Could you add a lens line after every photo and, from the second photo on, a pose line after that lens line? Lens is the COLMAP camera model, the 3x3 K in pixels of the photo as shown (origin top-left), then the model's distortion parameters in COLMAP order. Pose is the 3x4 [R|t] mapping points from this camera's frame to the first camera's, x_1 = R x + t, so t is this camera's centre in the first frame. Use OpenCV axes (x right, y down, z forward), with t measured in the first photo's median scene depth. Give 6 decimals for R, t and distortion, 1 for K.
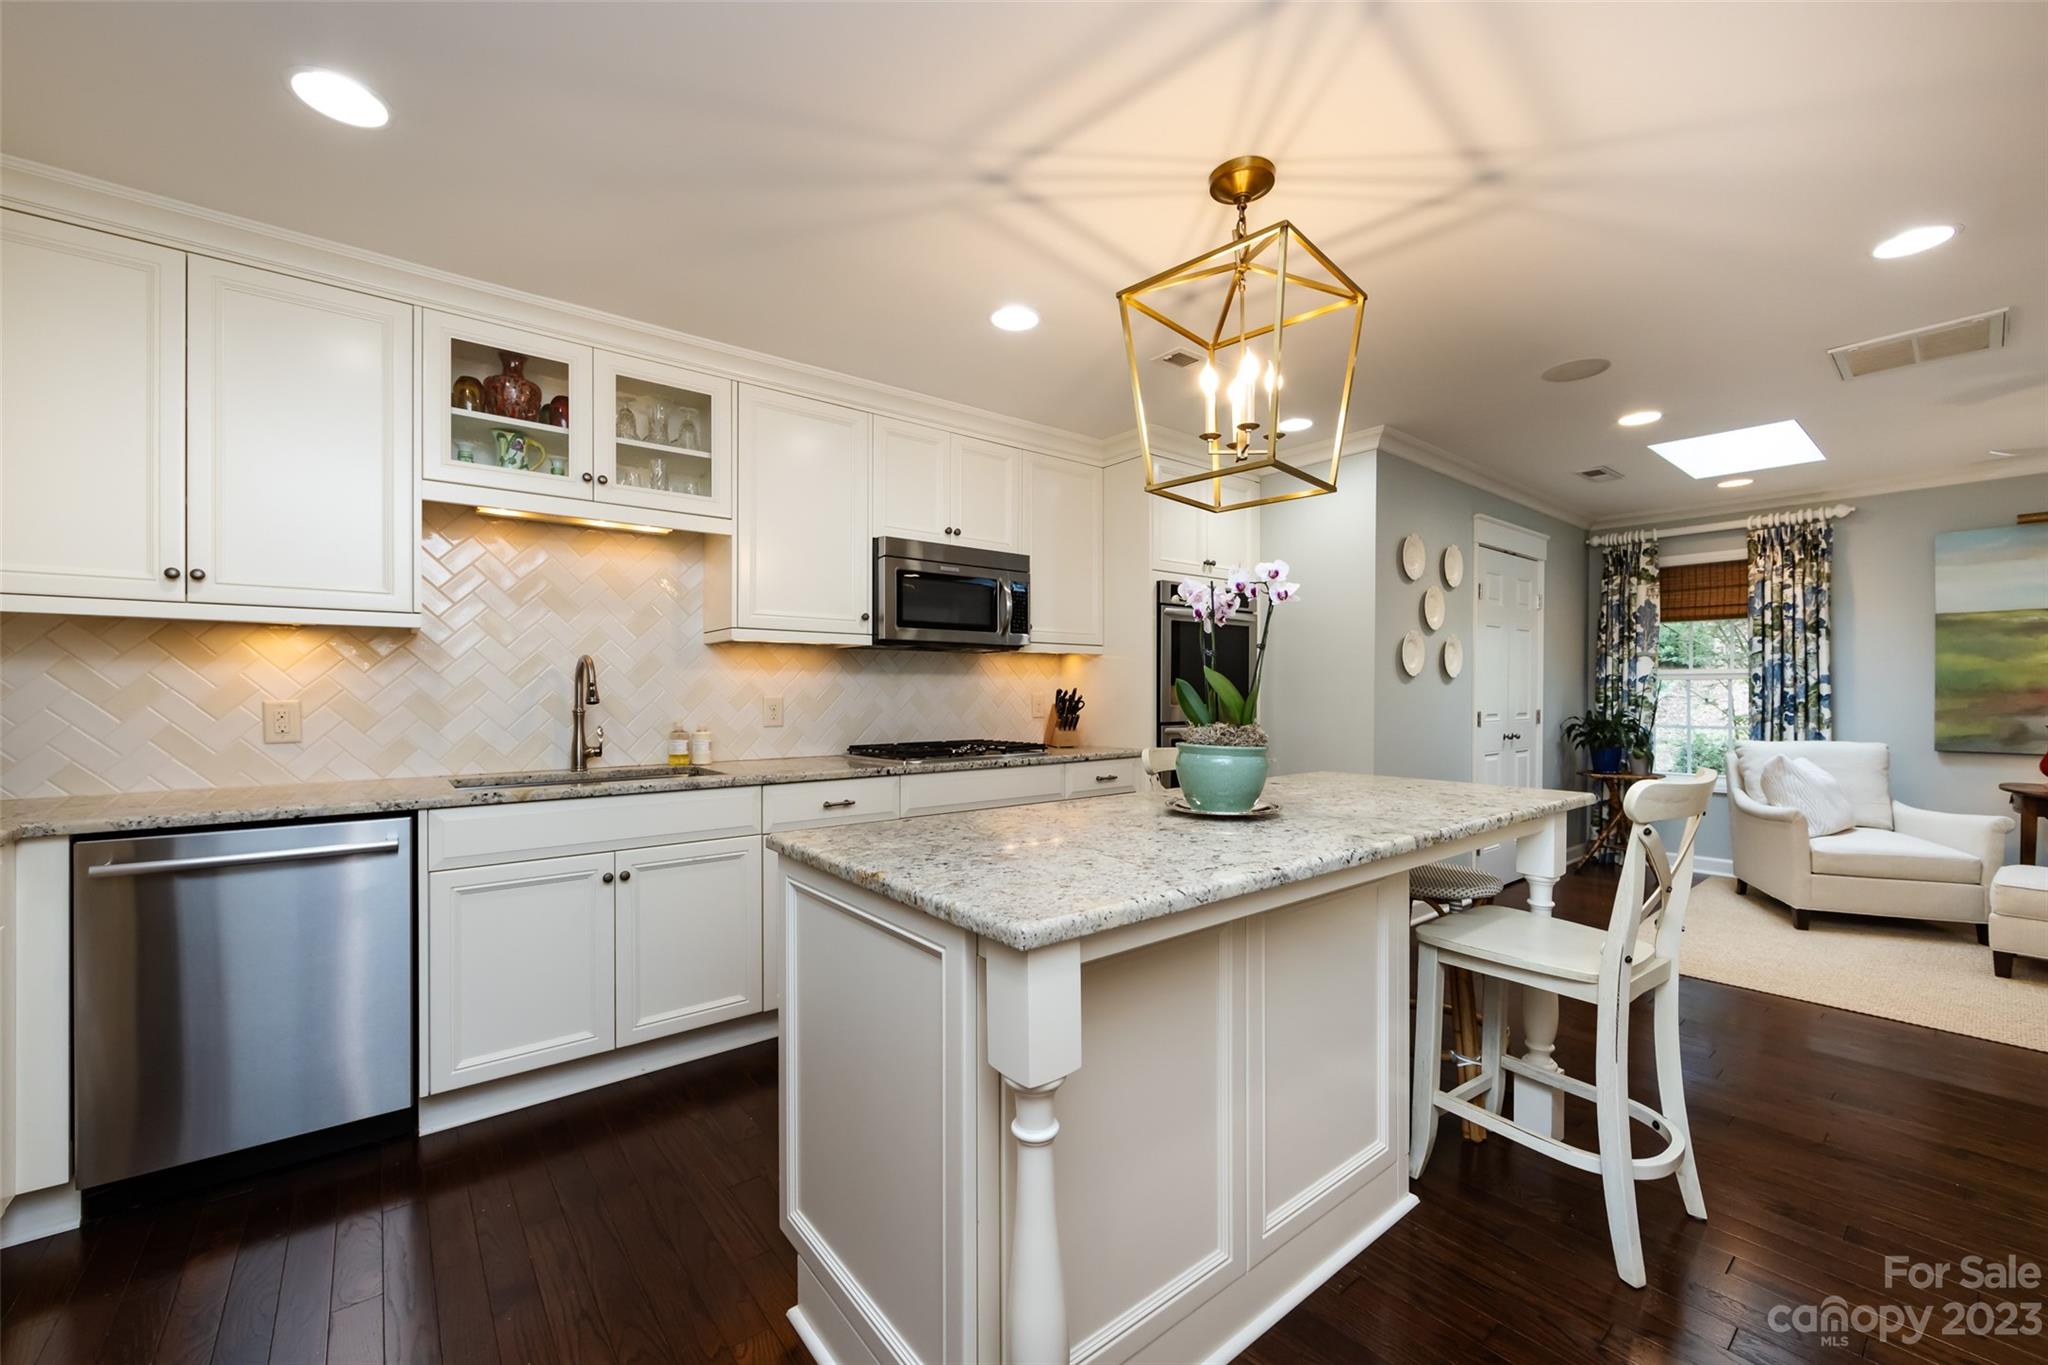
lens RADIAL K [[807.6, 0, 1023.6], [0, 807.6, 695.1], [0, 0, 1]] dist [-0.001957, 0.000481]
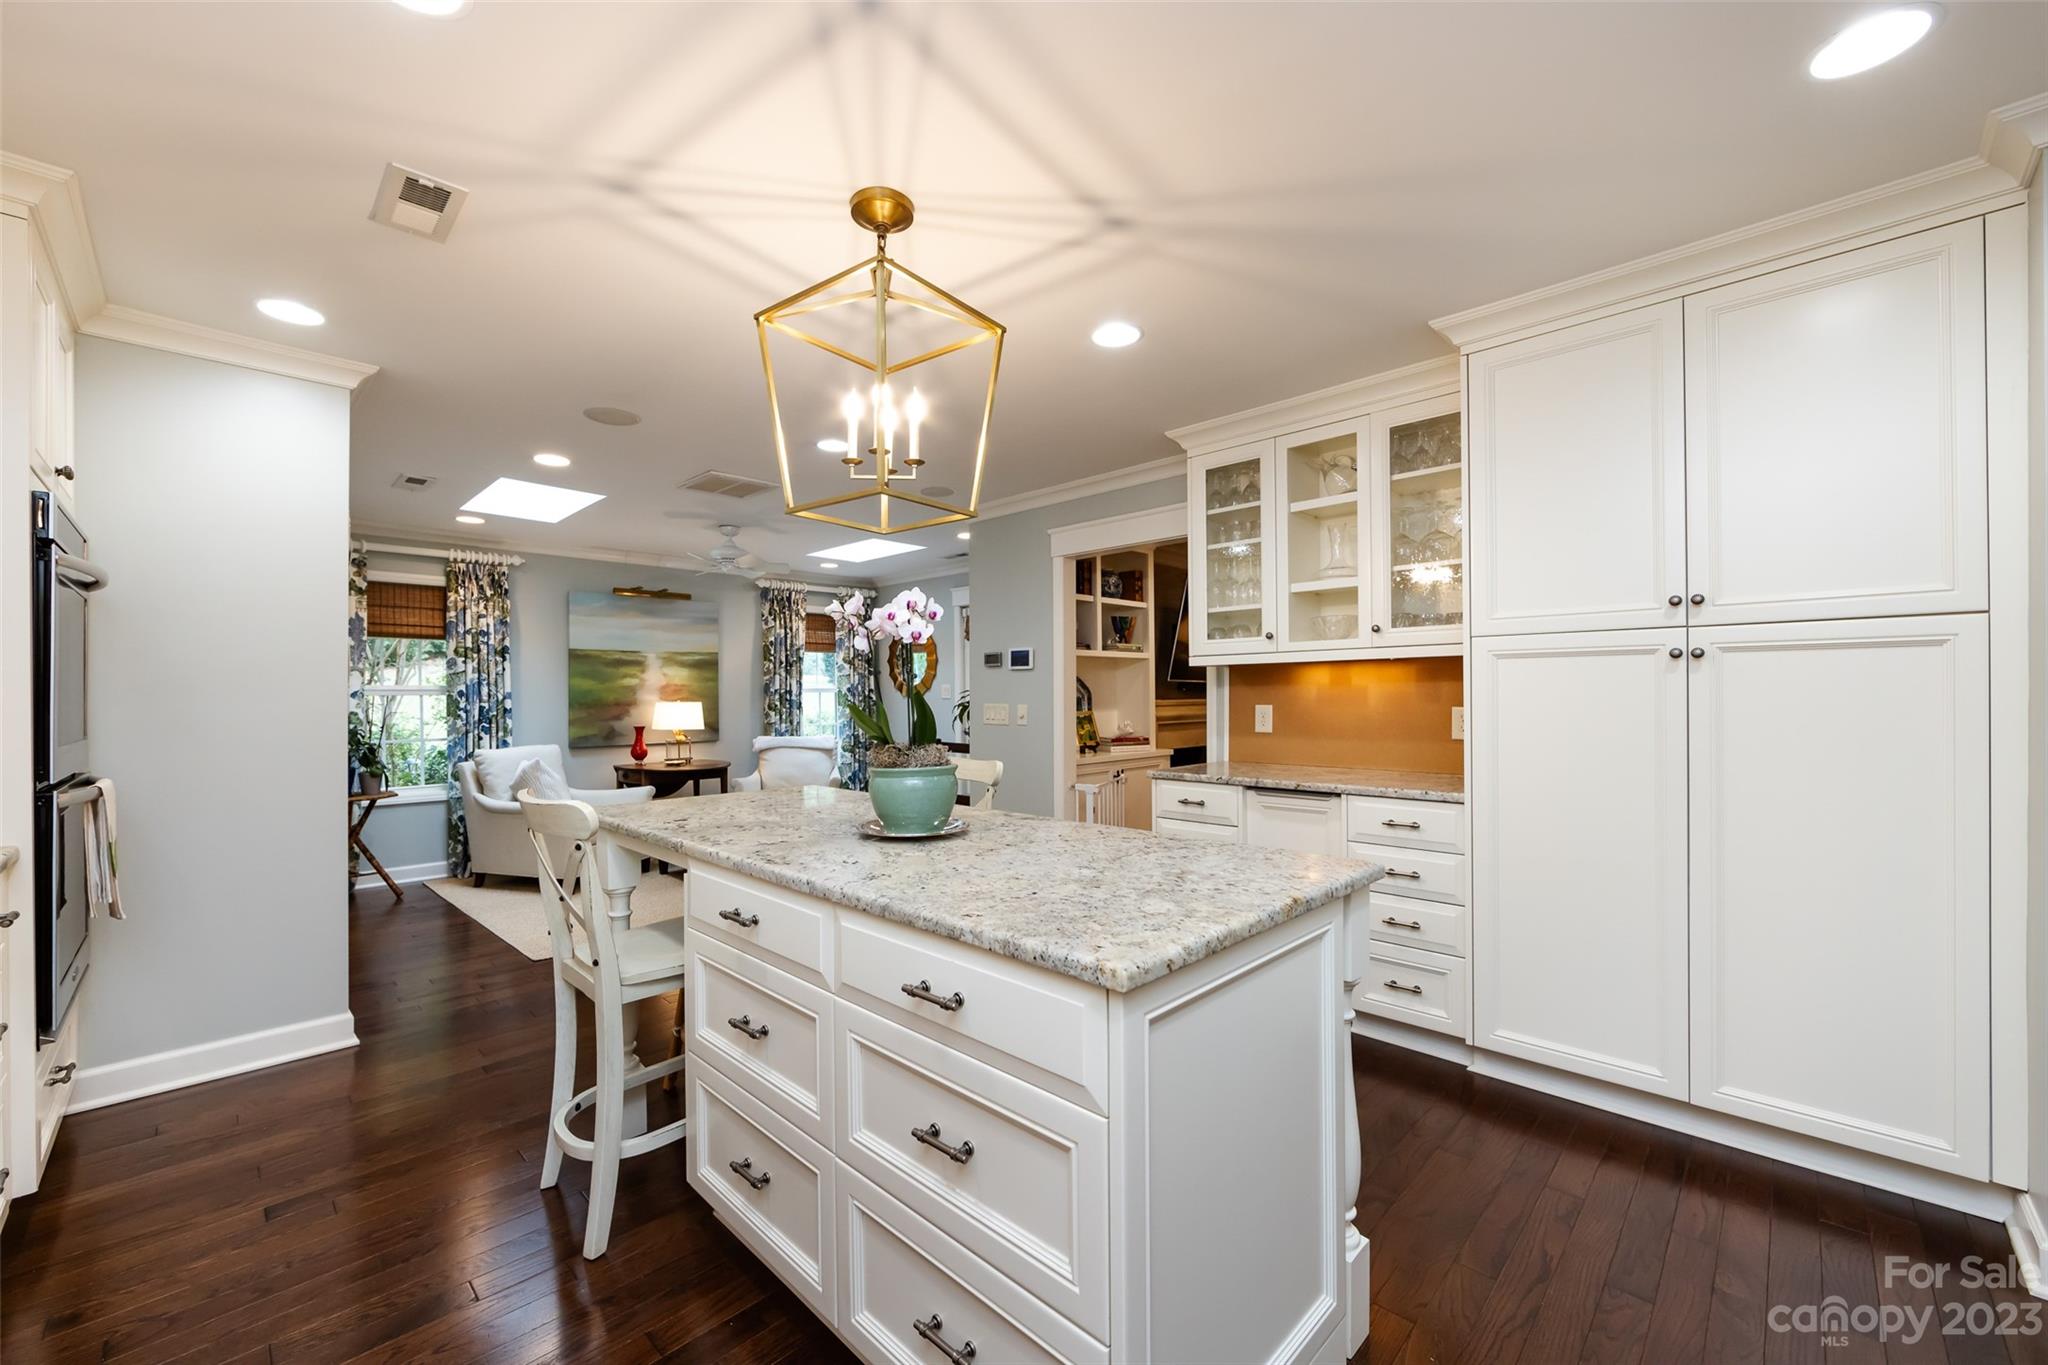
lens RADIAL K [[807.6, 0, 1001.8], [0, 807.6, 691.9], [0, 0, 1]] dist [-0.001957, 0.000481]
pose [[-0.107942, 0.006487, 0.994136, -0.296075], [0.012891, 0.999904, -0.005124, -0.009415], [-0.994074, 0.012262, -0.108015, 0.383964]]
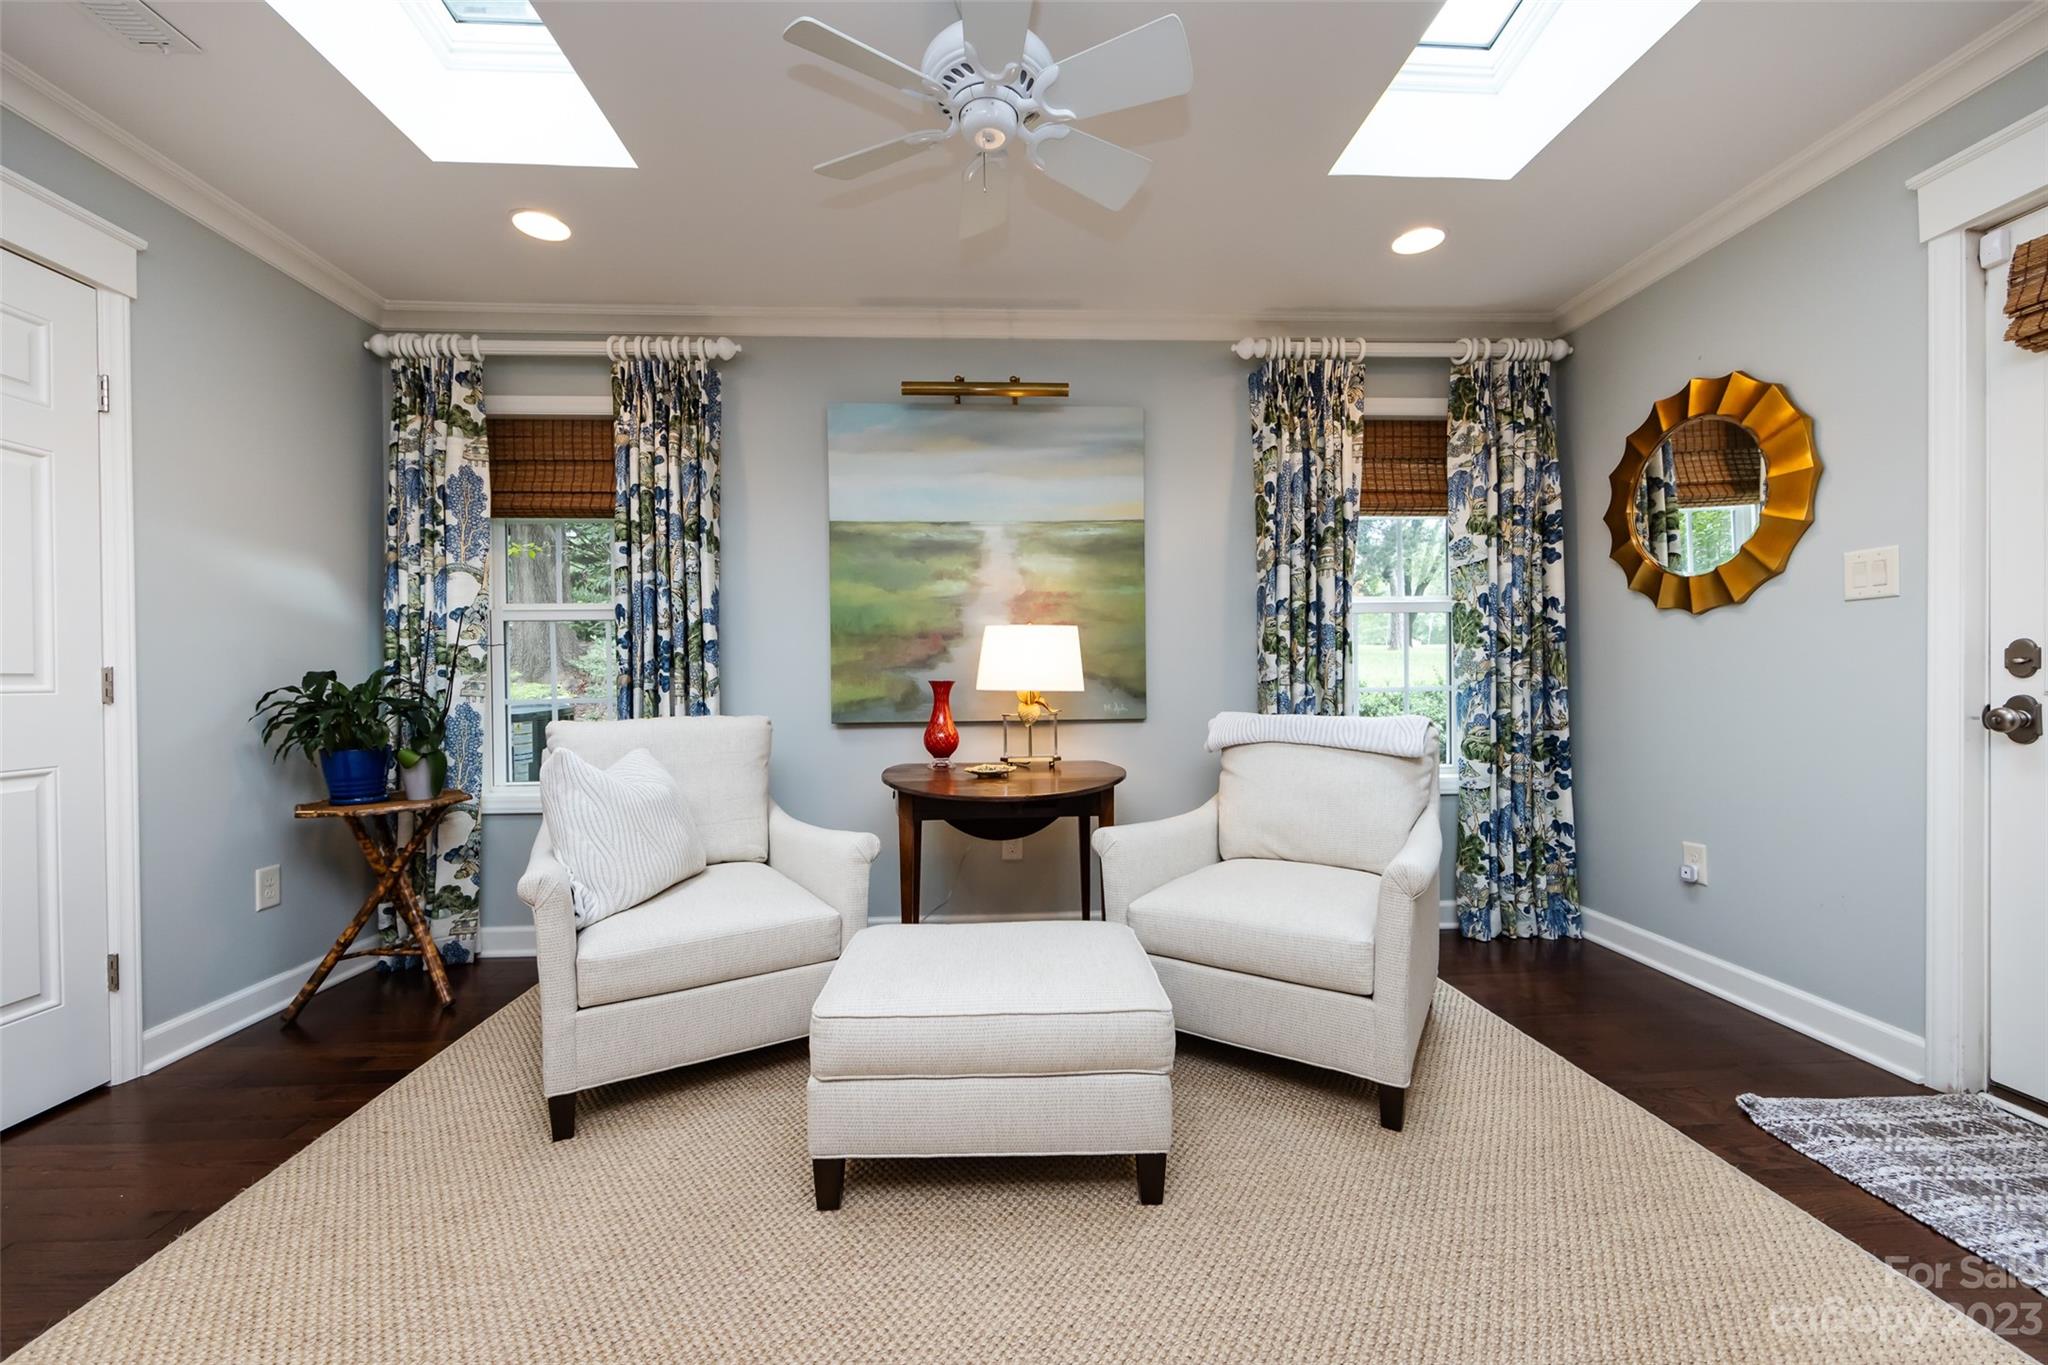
lens RADIAL K [[807.6, 0, 1017.3], [0, 807.6, 688.7], [0, 0, 1]] dist [-0.001957, 0.000481]
pose [[0.588981, -0.013314, 0.808037, 0.622211], [0.012954, 0.999891, 0.007033, 0.034076], [-0.808043, 0.006325, 0.589090, 0.437449]]
